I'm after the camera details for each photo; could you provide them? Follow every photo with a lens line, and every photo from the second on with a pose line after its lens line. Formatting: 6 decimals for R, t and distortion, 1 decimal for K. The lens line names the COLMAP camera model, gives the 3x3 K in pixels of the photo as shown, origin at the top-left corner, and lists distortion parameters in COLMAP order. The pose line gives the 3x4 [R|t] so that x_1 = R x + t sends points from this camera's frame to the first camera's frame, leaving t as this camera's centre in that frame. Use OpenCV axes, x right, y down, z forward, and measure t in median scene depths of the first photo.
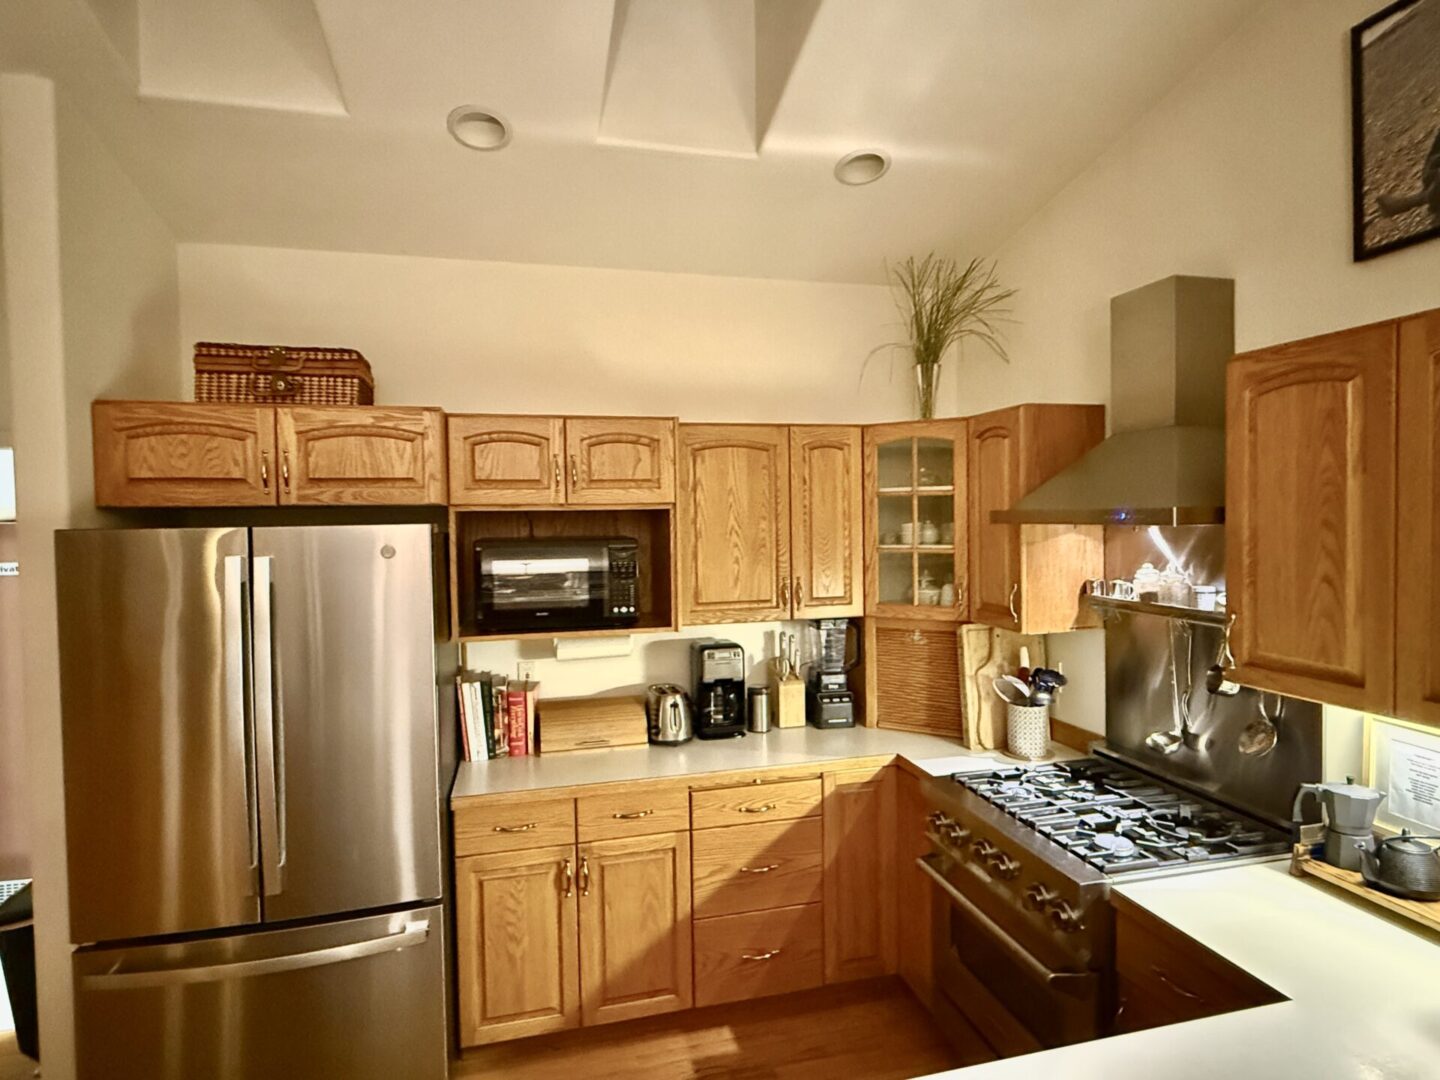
lens RADIAL K [[771.8, 0, 717.4], [0, 771.8, 538.5], [0, 0, 1]] dist [0.001337, -0.000957]
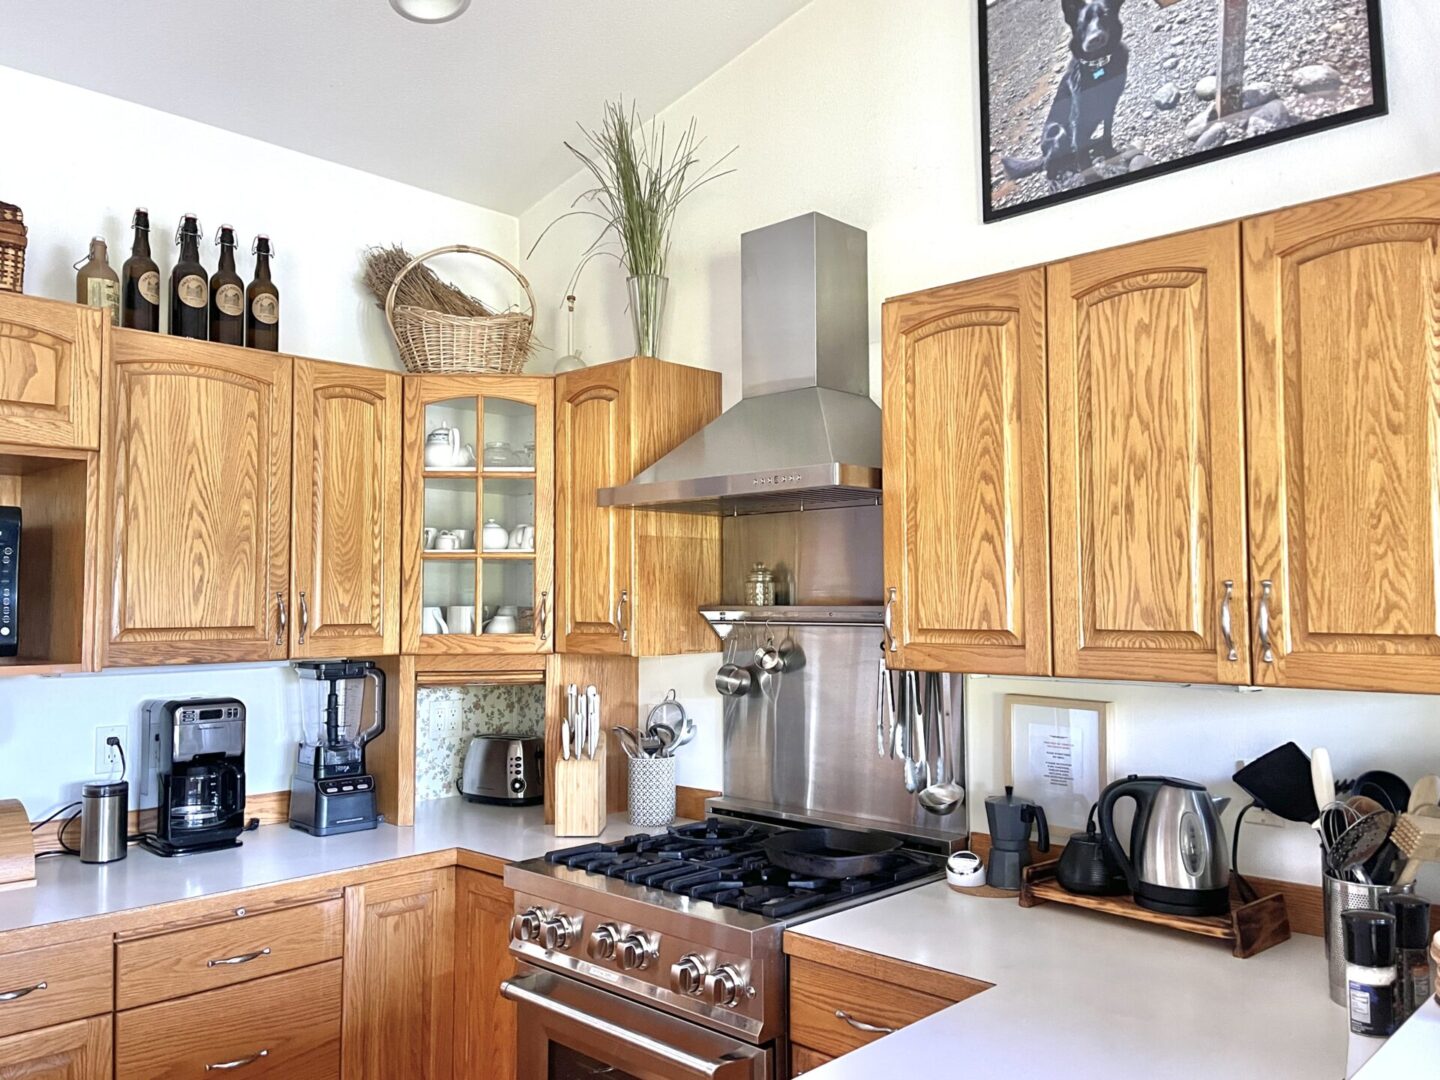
lens RADIAL K [[1141.6, 0, 724.0], [0, 1141.6, 541.7], [0, 0, 1]] dist [0.027737, -0.017252]
pose [[0.842478, 0.045073, 0.536842, -0.187848], [0.005379, 0.995740, -0.092044, 0.165860], [-0.538704, 0.080432, 0.838647, 0.023115]]
